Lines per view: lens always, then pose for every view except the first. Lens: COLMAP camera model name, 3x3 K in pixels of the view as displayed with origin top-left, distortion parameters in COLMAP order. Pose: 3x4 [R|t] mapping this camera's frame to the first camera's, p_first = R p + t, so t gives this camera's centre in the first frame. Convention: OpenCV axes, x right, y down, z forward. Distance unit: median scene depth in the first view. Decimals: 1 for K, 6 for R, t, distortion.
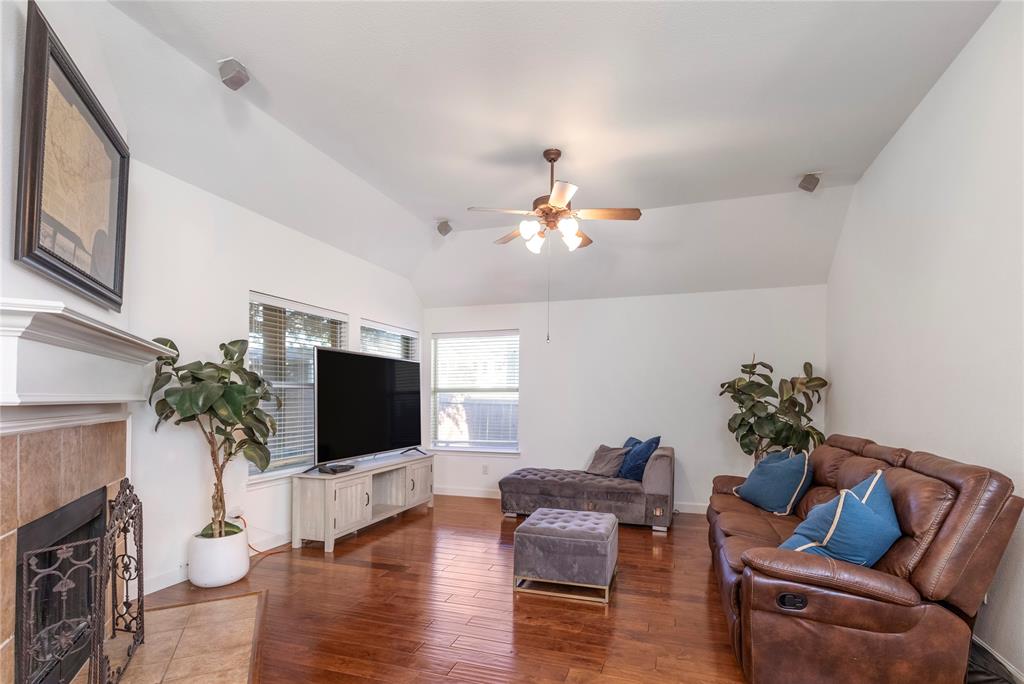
lens RADIAL K [[485.3, 0, 532.5], [0, 485.3, 386.9], [0, 0, 1]] dist [0.007203, 0.000161]
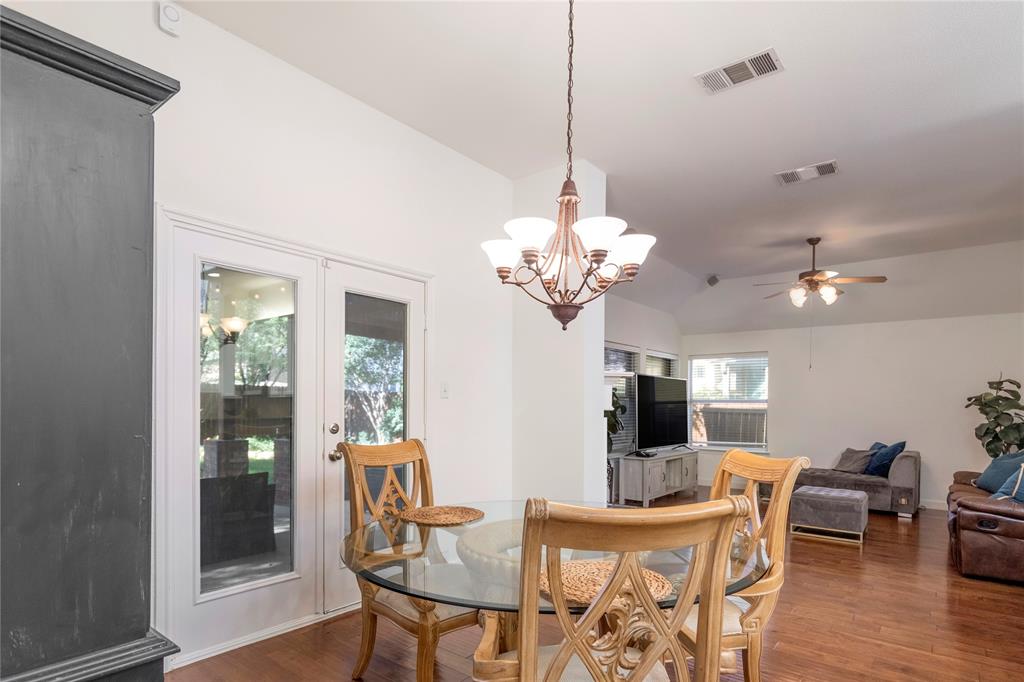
lens RADIAL K [[513.5, 0, 532.2], [0, 513.5, 388.9], [0, 0, 1]] dist [-0.008289, -0.001879]
pose [[0.927114, -0.002458, -0.374771, -0.132296], [-0.001422, 0.999948, -0.010077, -0.014889], [0.374776, 0.009876, 0.927063, -0.572866]]
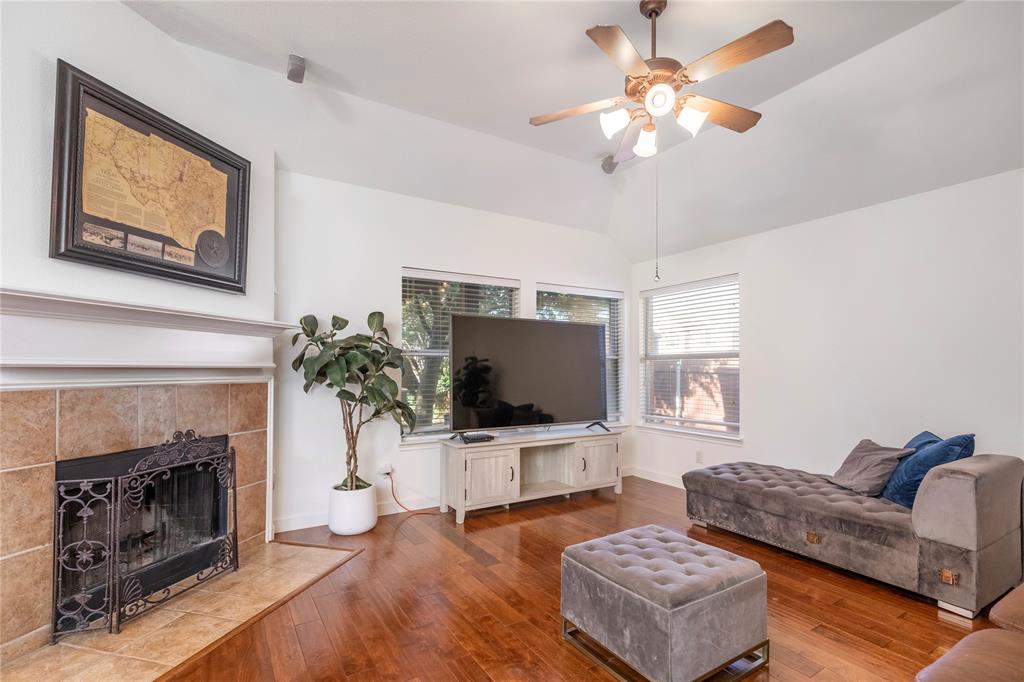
lens RADIAL K [[485.3, 0, 504.8], [0, 485.3, 344.9], [0, 0, 1]] dist [0.007203, 0.000161]
pose [[0.758391, -0.030587, -0.651082, 0.254147], [0.014675, 0.999446, -0.029859, 0.011794], [0.651635, 0.013090, 0.758420, 0.278775]]
